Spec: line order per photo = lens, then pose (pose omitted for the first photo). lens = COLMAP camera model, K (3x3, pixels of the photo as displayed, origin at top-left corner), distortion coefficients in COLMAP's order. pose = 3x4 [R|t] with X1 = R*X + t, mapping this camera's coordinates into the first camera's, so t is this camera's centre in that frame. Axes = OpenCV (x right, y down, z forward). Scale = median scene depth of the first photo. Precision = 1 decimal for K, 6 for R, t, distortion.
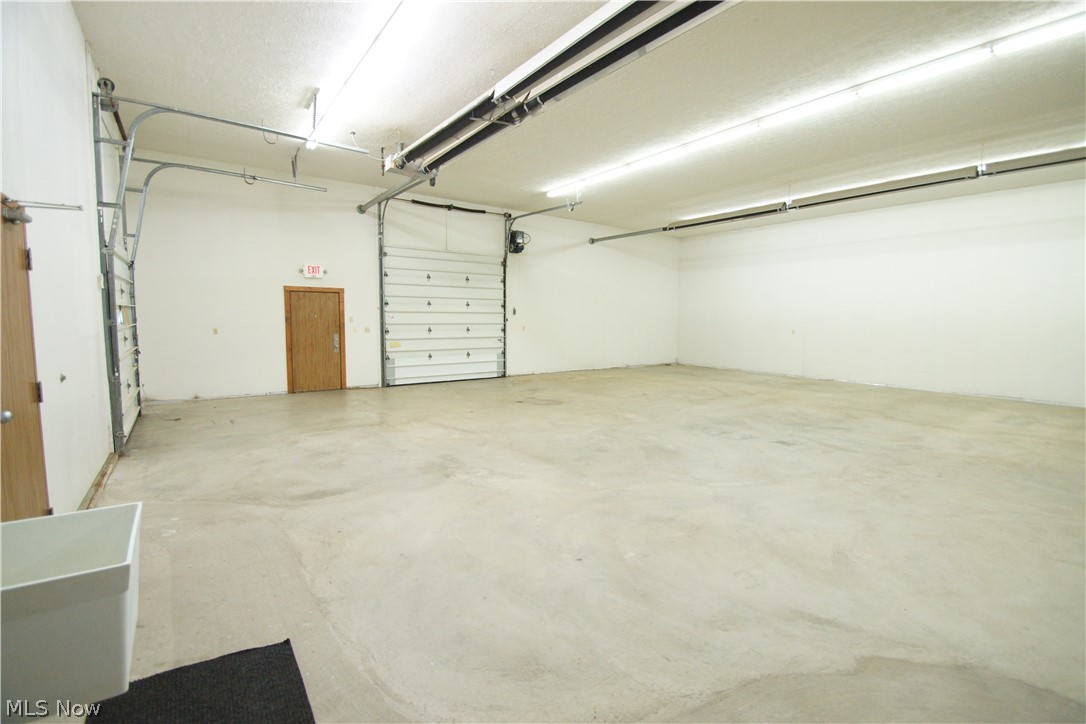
lens RADIAL K [[483.8, 0, 554.5], [0, 483.8, 361.0], [0, 0, 1]] dist [0.000748, -0.010006]
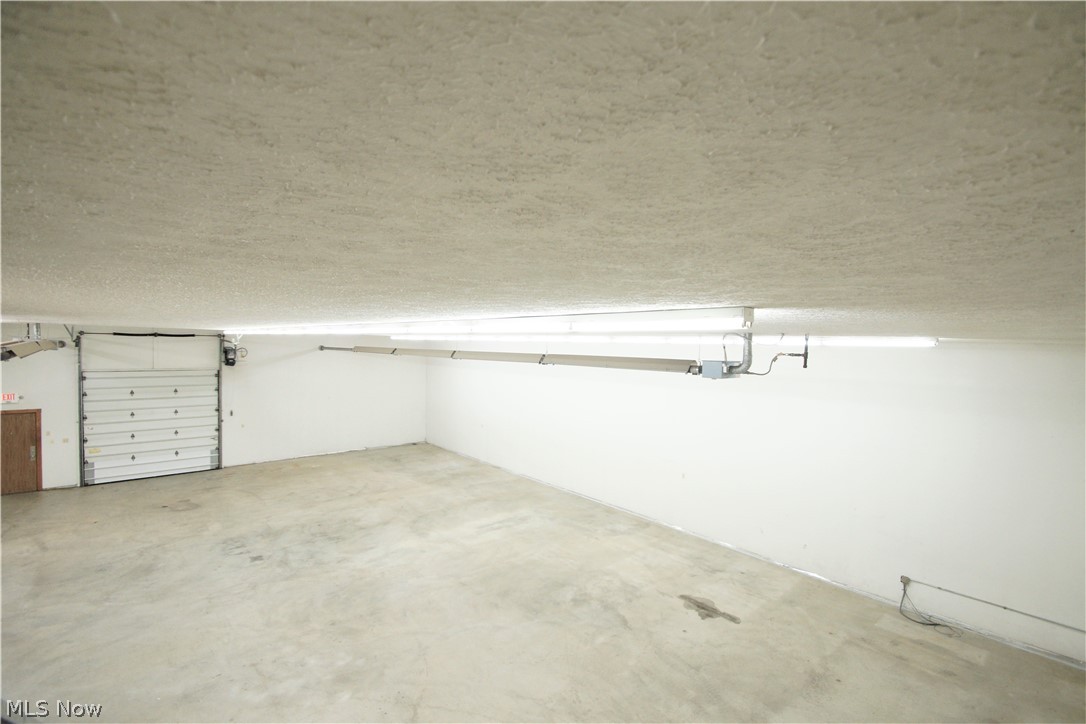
lens RADIAL K [[483.8, 0, 552.7], [0, 483.8, 363.7], [0, 0, 1]] dist [0.000748, -0.010006]
pose [[0.995923, 0.008839, 0.089771, 0.720302], [-0.004277, 0.998696, -0.050881, -0.200453], [-0.090104, 0.050290, 0.994662, -0.317108]]
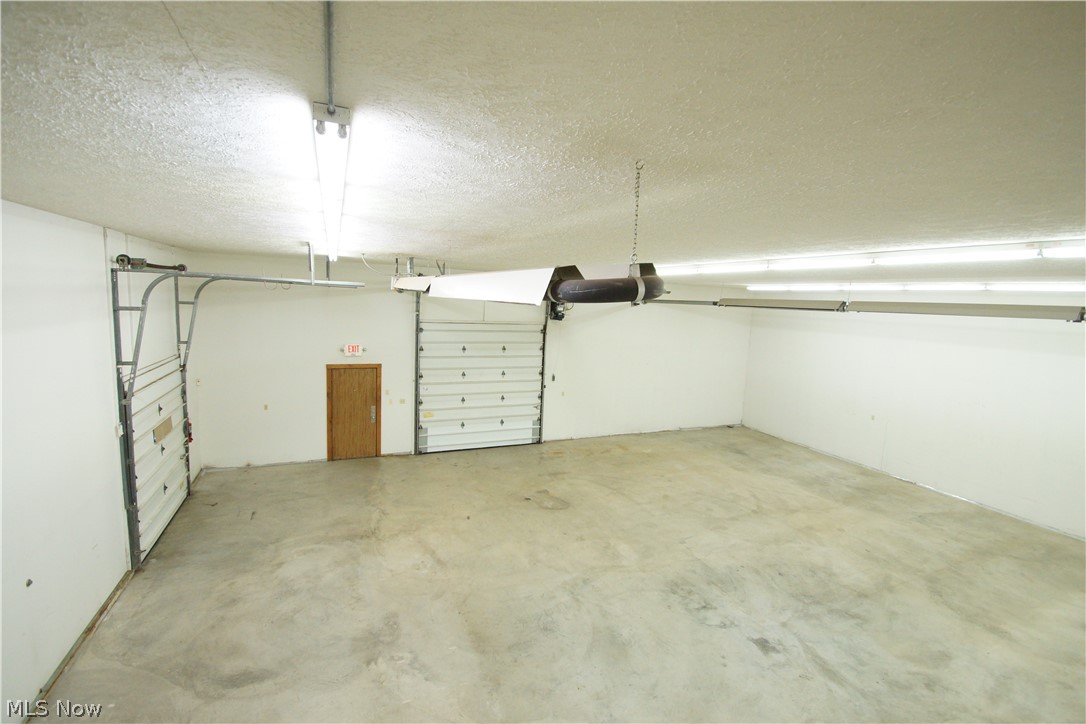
lens RADIAL K [[483.8, 0, 552.9], [0, 483.8, 361.3], [0, 0, 1]] dist [0.000748, -0.010006]
pose [[0.973915, 0.062611, -0.218105, 0.154906], [-0.055578, 0.997722, 0.038241, -0.208436], [0.220002, -0.025122, 0.975176, 0.047397]]
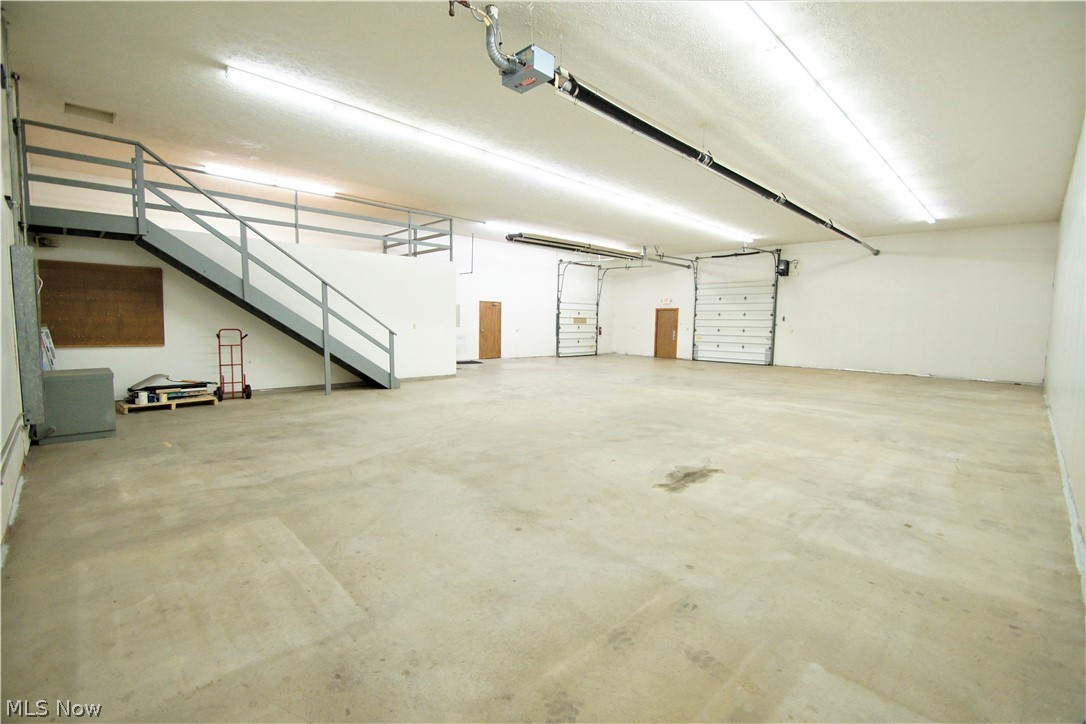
lens RADIAL K [[483.8, 0, 545.4], [0, 483.8, 360.0], [0, 0, 1]] dist [0.000748, -0.010006]
pose [[0.134313, 0.069631, -0.988489, 1.416429], [-0.105049, 0.992908, 0.055669, 0.008982], [0.985355, 0.096362, 0.140675, 0.192682]]
